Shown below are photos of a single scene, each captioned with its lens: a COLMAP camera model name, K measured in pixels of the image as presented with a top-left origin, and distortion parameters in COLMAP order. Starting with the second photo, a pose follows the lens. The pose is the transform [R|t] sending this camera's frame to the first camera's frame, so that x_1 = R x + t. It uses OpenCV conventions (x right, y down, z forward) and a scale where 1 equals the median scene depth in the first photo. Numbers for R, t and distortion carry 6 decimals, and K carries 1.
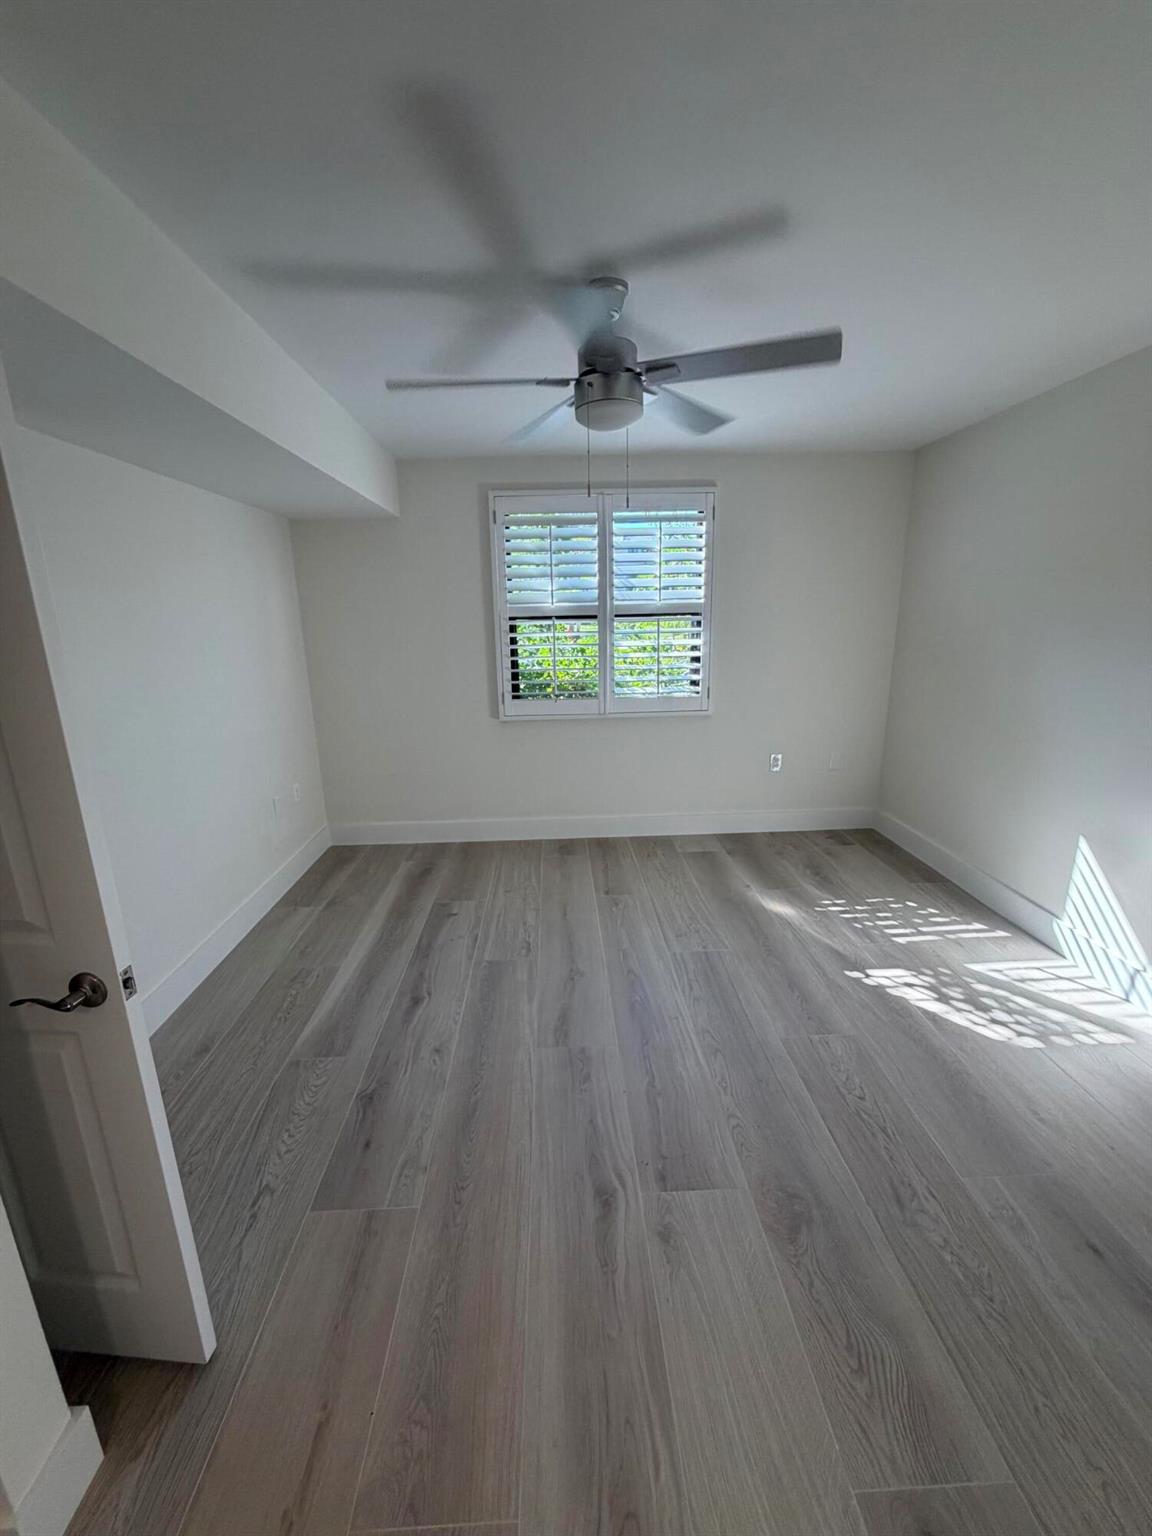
lens RADIAL K [[615.7, 0, 585.3], [0, 615.7, 764.5], [0, 0, 1]] dist [-0.000002, 0.000142]
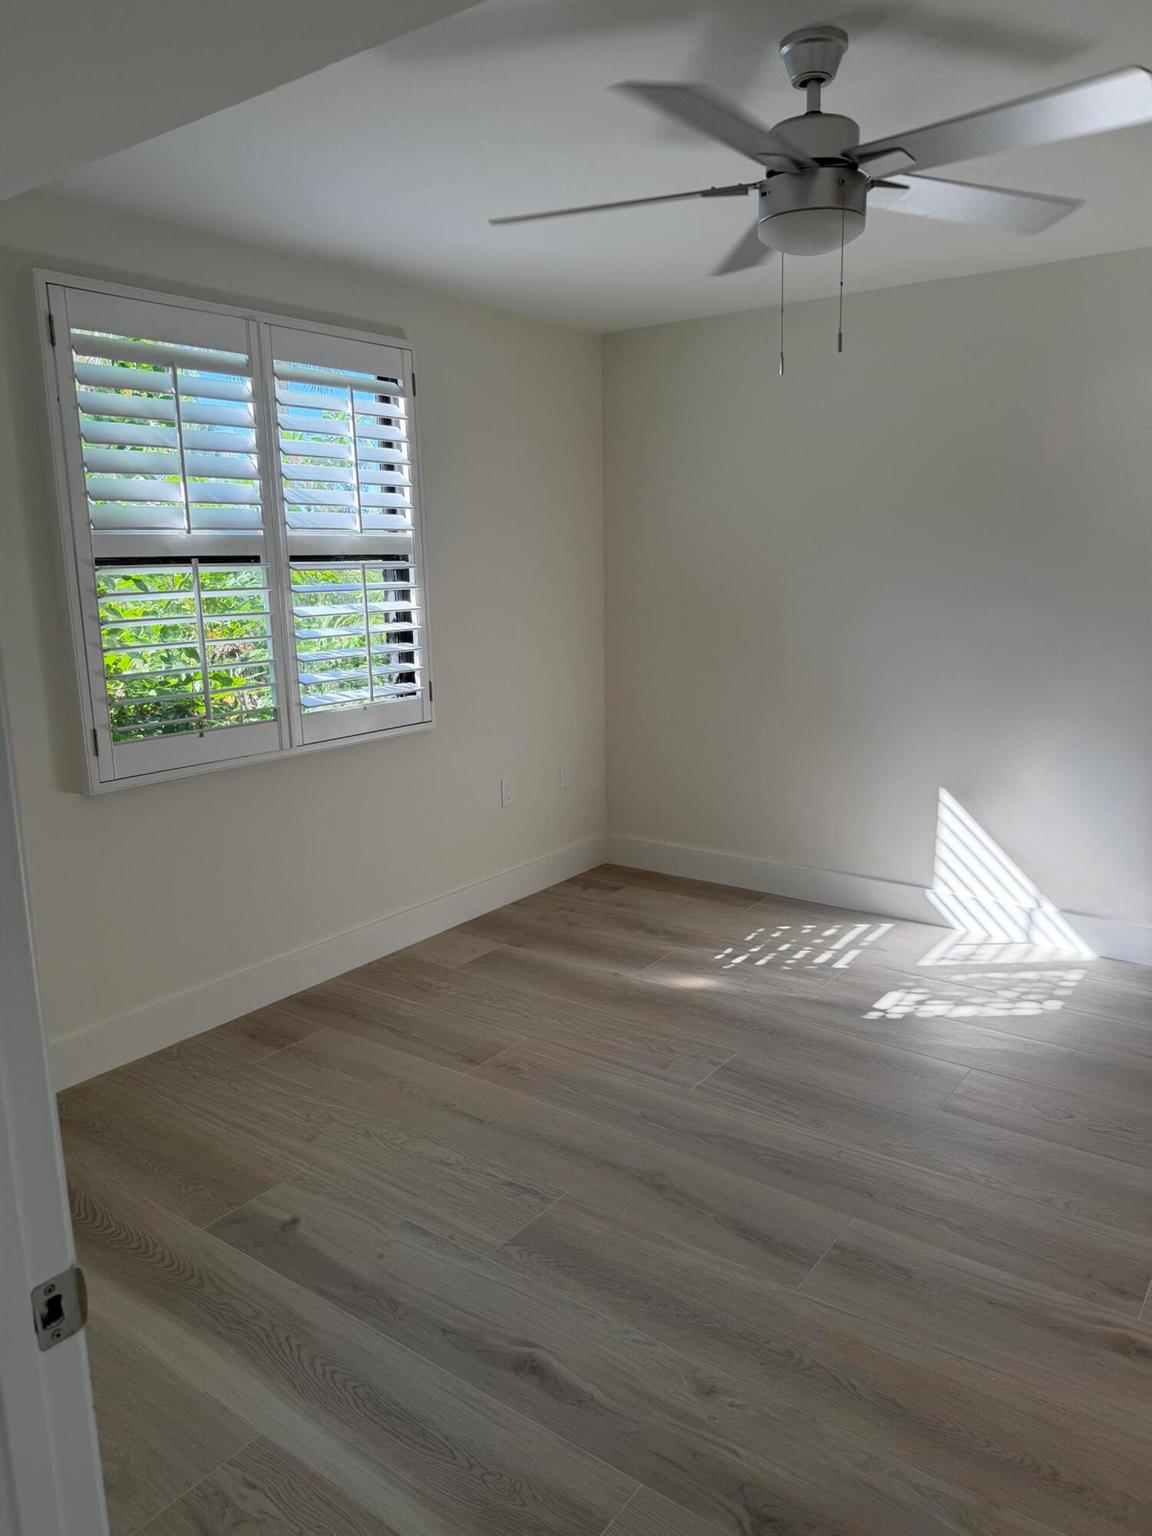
lens RADIAL K [[1080.3, 0, 562.5], [0, 1080.3, 778.7], [0, 0, 1]] dist [0.043717, -0.052696]
pose [[0.627866, -0.153232, 0.763089, -0.639325], [0.195102, 0.980112, 0.036282, -0.057243], [-0.753472, 0.126100, 0.645275, 0.314233]]
